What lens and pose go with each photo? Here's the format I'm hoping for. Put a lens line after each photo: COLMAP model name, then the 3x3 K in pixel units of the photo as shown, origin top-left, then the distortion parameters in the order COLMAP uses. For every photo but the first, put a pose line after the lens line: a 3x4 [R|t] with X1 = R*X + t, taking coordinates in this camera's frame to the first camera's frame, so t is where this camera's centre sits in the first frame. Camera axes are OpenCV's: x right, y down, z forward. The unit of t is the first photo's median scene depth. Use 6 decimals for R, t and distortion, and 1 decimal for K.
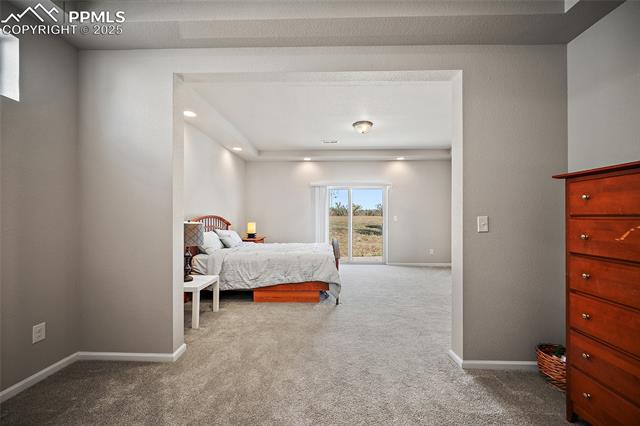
lens RADIAL K [[254.5, 0, 320.3], [0, 254.5, 216.7], [0, 0, 1]] dist [0.000994, 0.000281]
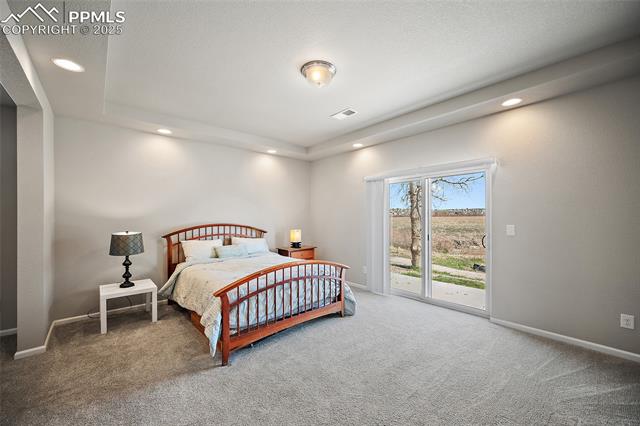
lens RADIAL K [[254.5, 0, 320.3], [0, 254.5, 216.7], [0, 0, 1]] dist [0.000994, 0.000281]
pose [[0.686835, -0.007138, -0.726778, 0.435603], [0.003275, 0.999972, -0.006726, -0.016994], [0.726806, 0.002239, 0.686839, 0.451564]]
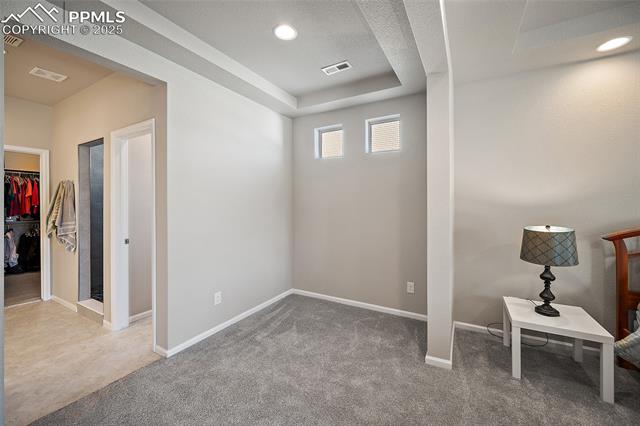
lens RADIAL K [[259.7, 0, 322.9], [0, 259.7, 203.9], [0, 0, 1]] dist [0.001161, 0.000177]
pose [[-0.459688, -0.001212, -0.888080, 0.192888], [-0.002493, 0.999997, -0.000074, -0.019428], [0.888077, 0.002179, -0.459689, 0.416733]]
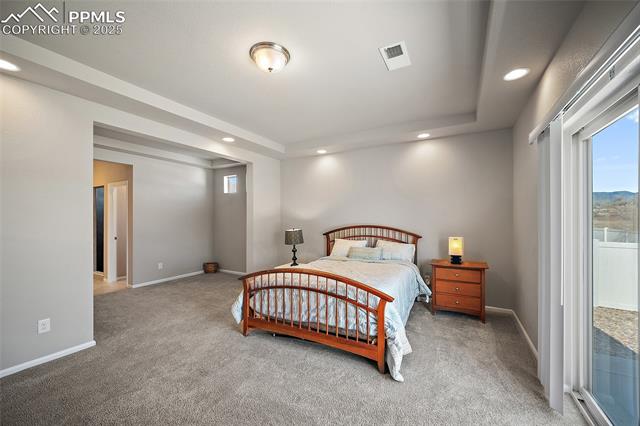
lens RADIAL K [[254.5, 0, 320.3], [0, 254.5, 216.7], [0, 0, 1]] dist [0.000994, 0.000281]
pose [[-0.455556, -0.007152, -0.890178, 0.430147], [-0.001462, 0.999972, -0.007286, -0.022562], [0.890206, -0.002017, -0.455554, 0.986271]]
